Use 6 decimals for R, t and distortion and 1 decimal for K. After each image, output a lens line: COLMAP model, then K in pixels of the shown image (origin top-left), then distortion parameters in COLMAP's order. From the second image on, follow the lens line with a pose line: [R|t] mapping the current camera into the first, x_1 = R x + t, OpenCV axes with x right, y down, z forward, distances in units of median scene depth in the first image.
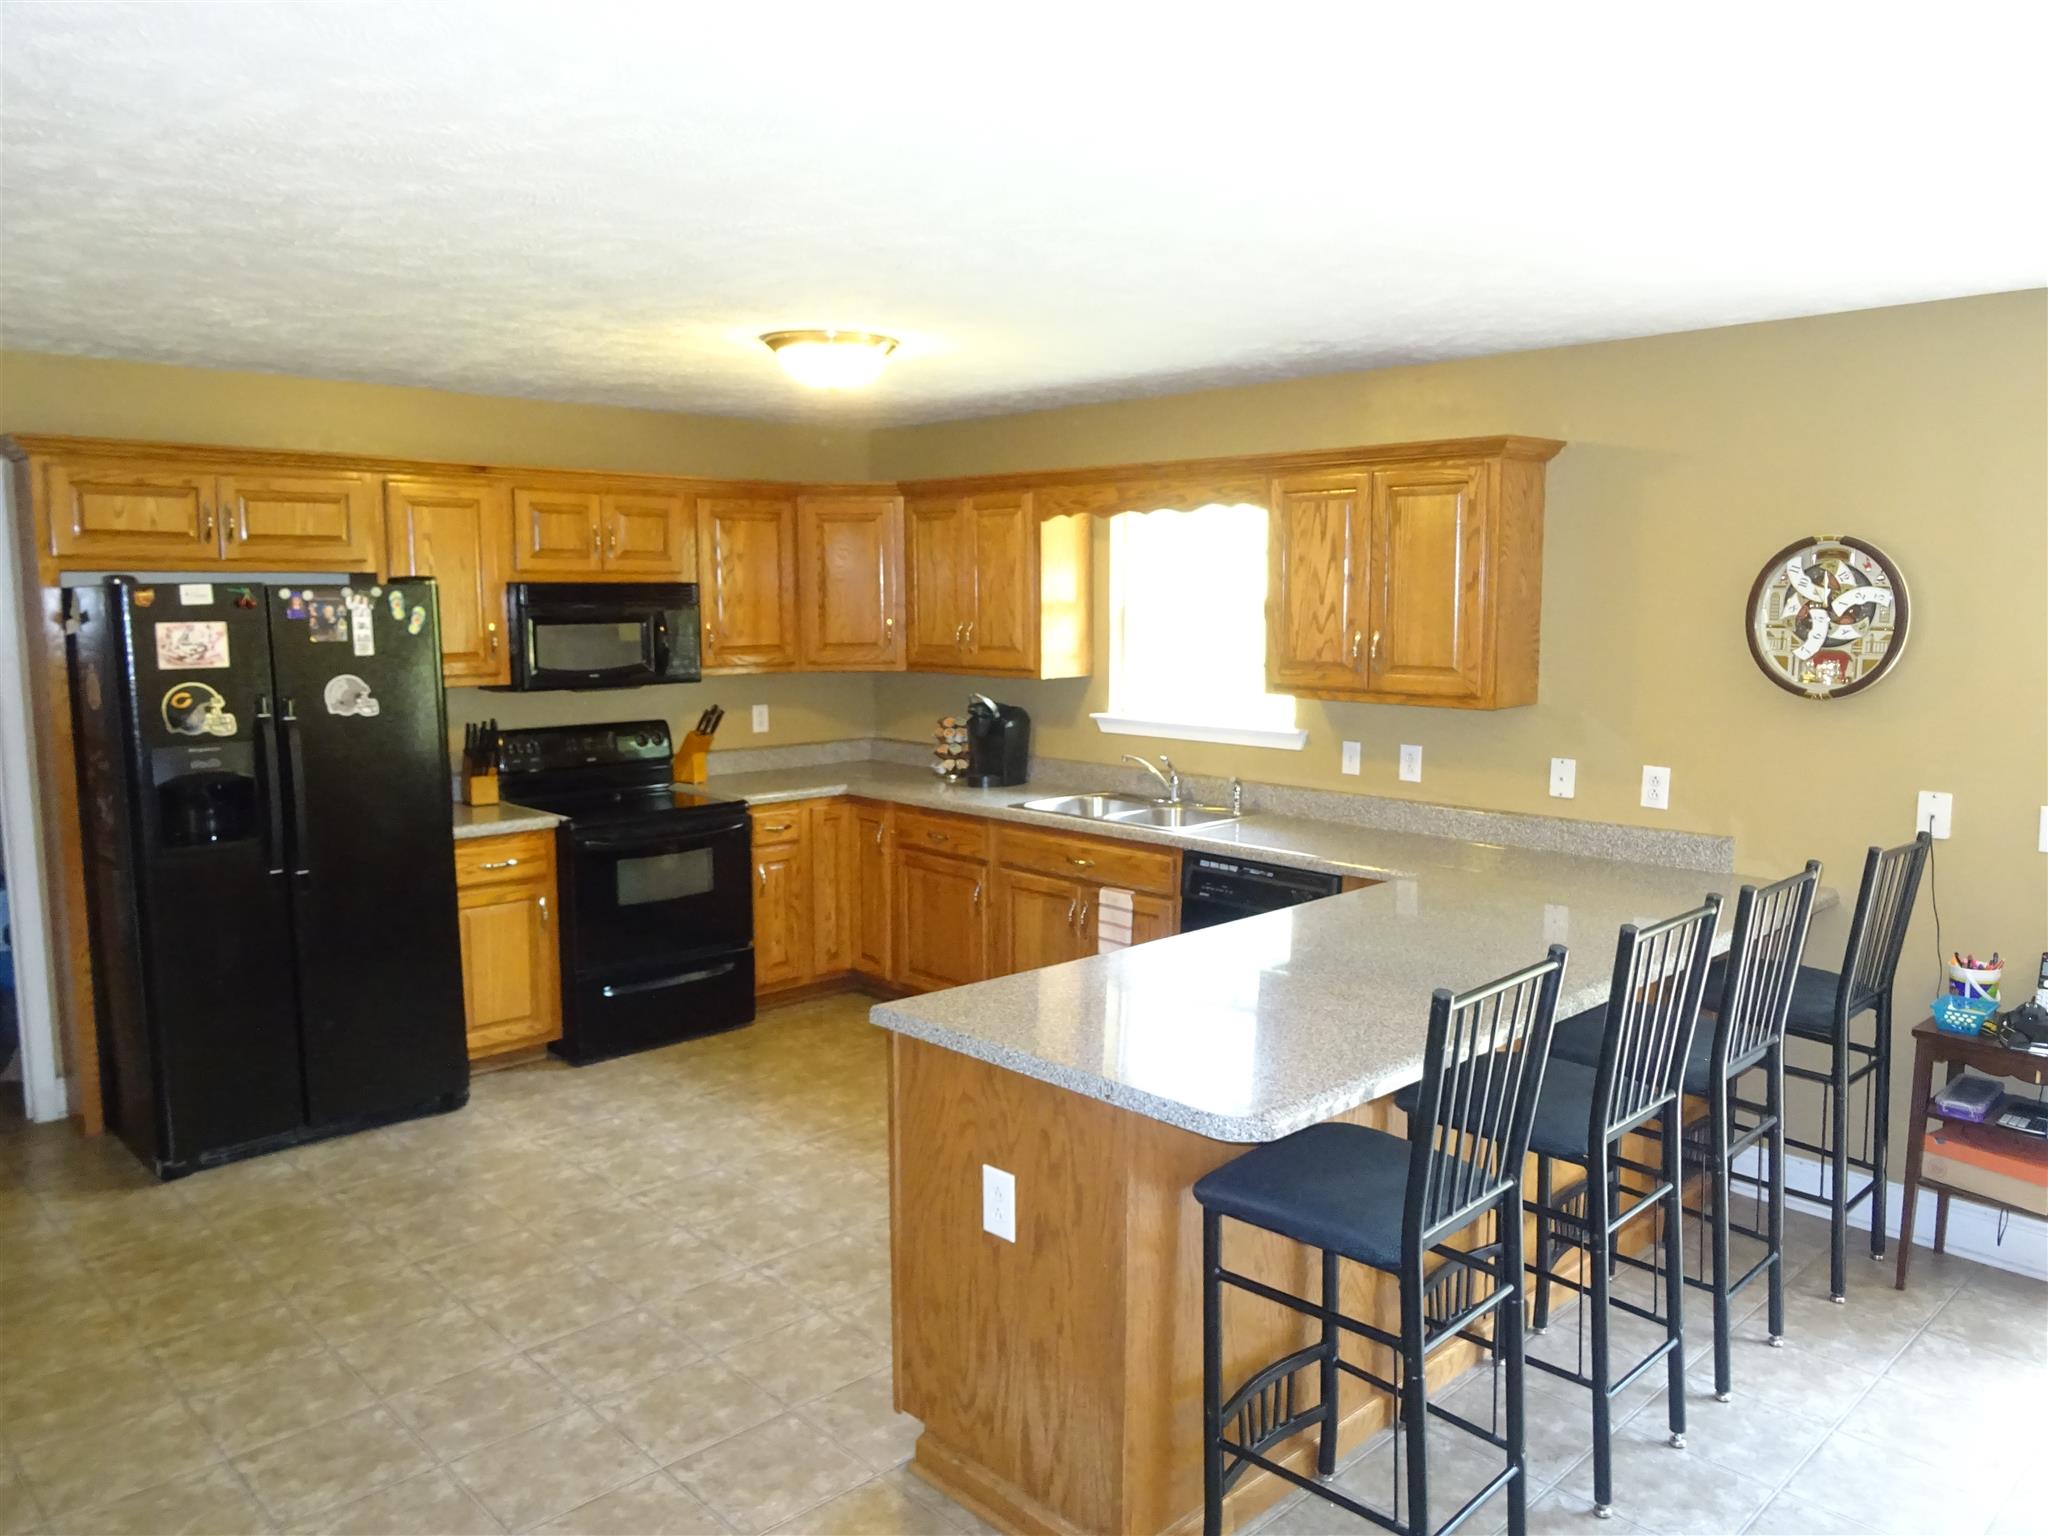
lens RADIAL K [[1472.3, 0, 1024.0], [0, 1472.3, 768.0], [0, 0, 1]] dist [0.001367, -0.001691]
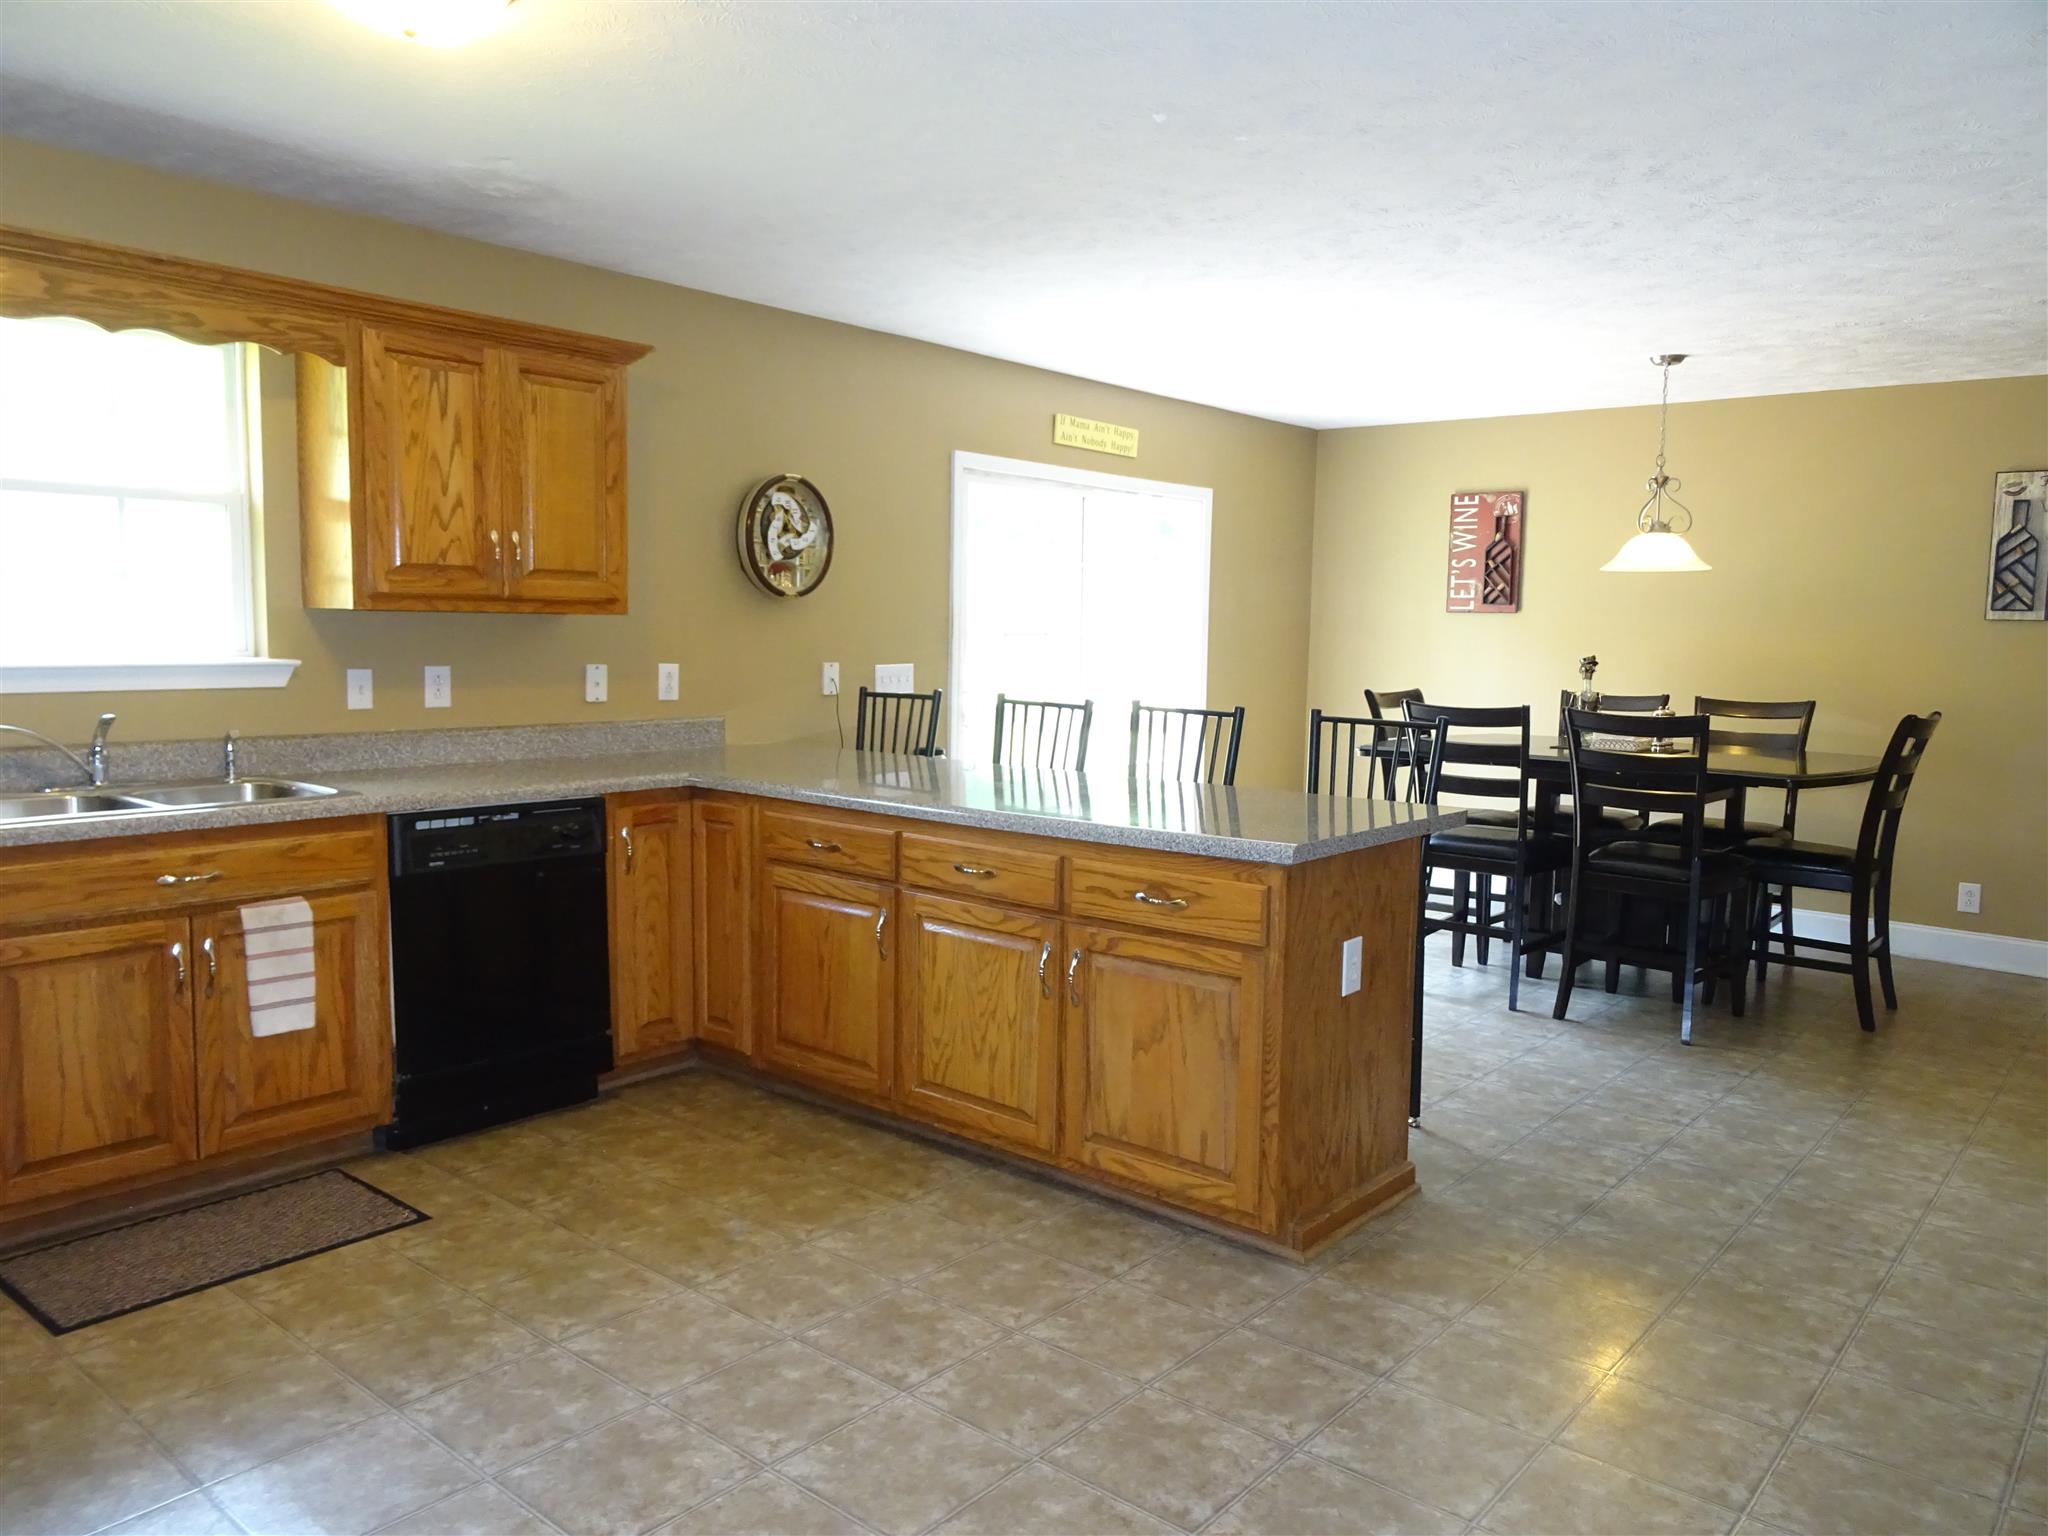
lens RADIAL K [[1466.7, 0, 1024.0], [0, 1466.7, 768.0], [0, 0, 1]] dist [-0.000615, -0.003208]
pose [[-0.101861, -0.100917, 0.989667, -0.669006], [0.100381, 0.988721, 0.111152, -0.018023], [-0.989721, 0.110666, -0.090581, 0.769739]]
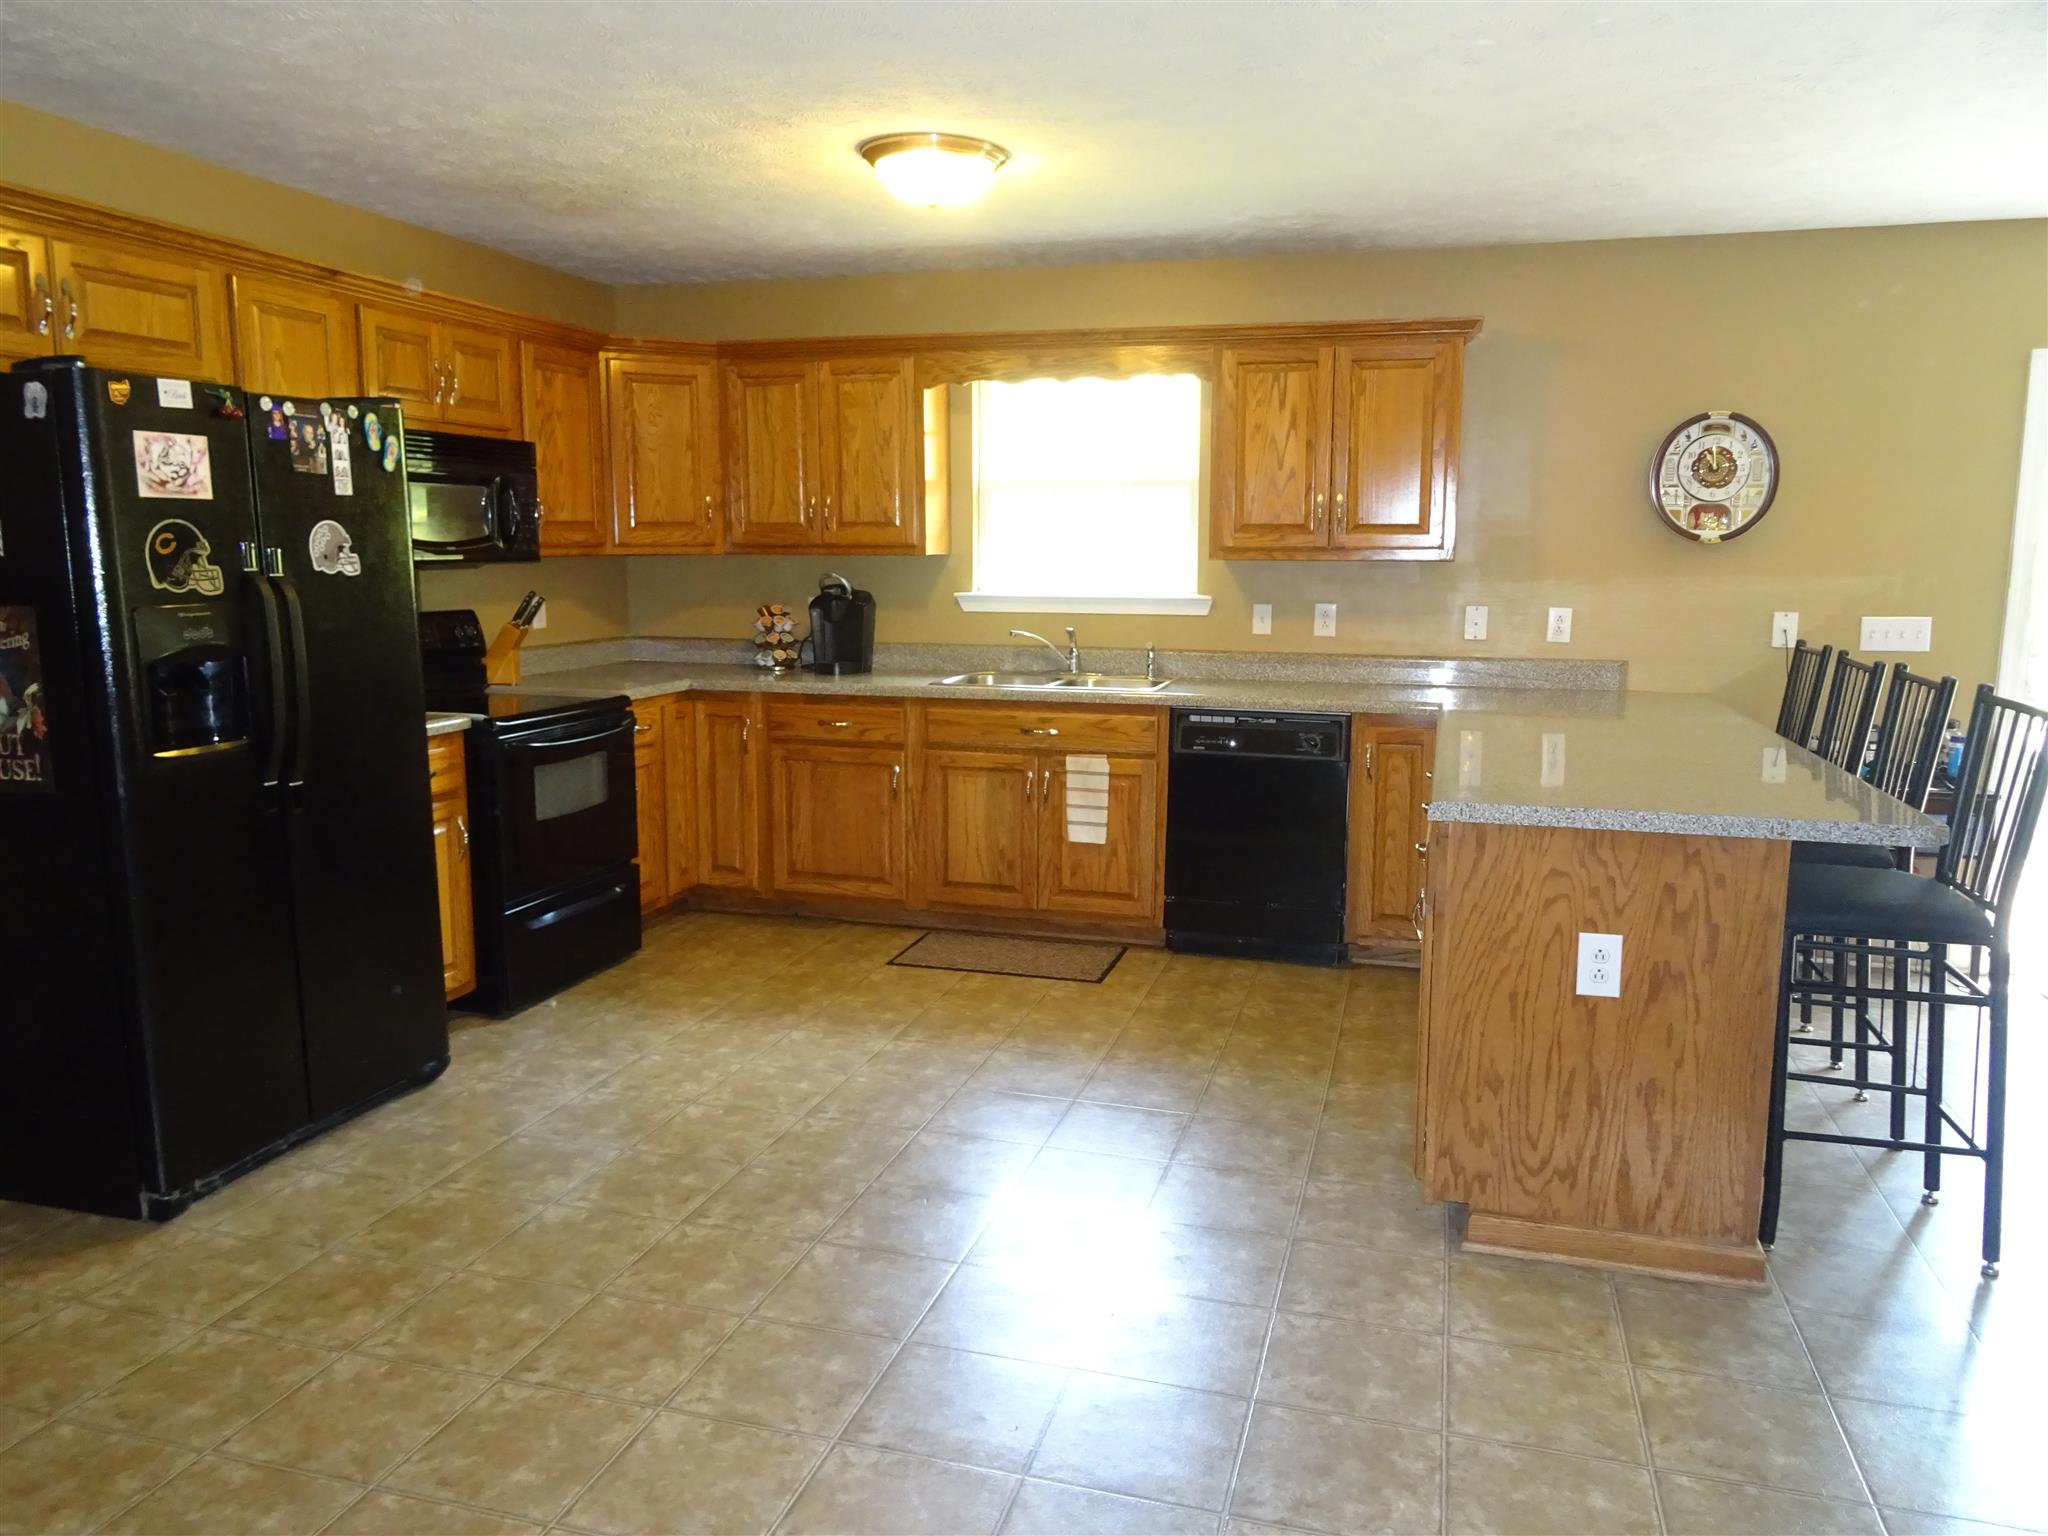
lens RADIAL K [[1466.7, 0, 1024.0], [0, 1466.7, 768.0], [0, 0, 1]] dist [-0.000615, -0.003208]
pose [[0.867676, -0.070859, 0.492055, -0.502331], [0.055244, 0.997403, 0.046216, 0.045953], [-0.494052, -0.012917, 0.869337, 0.161102]]
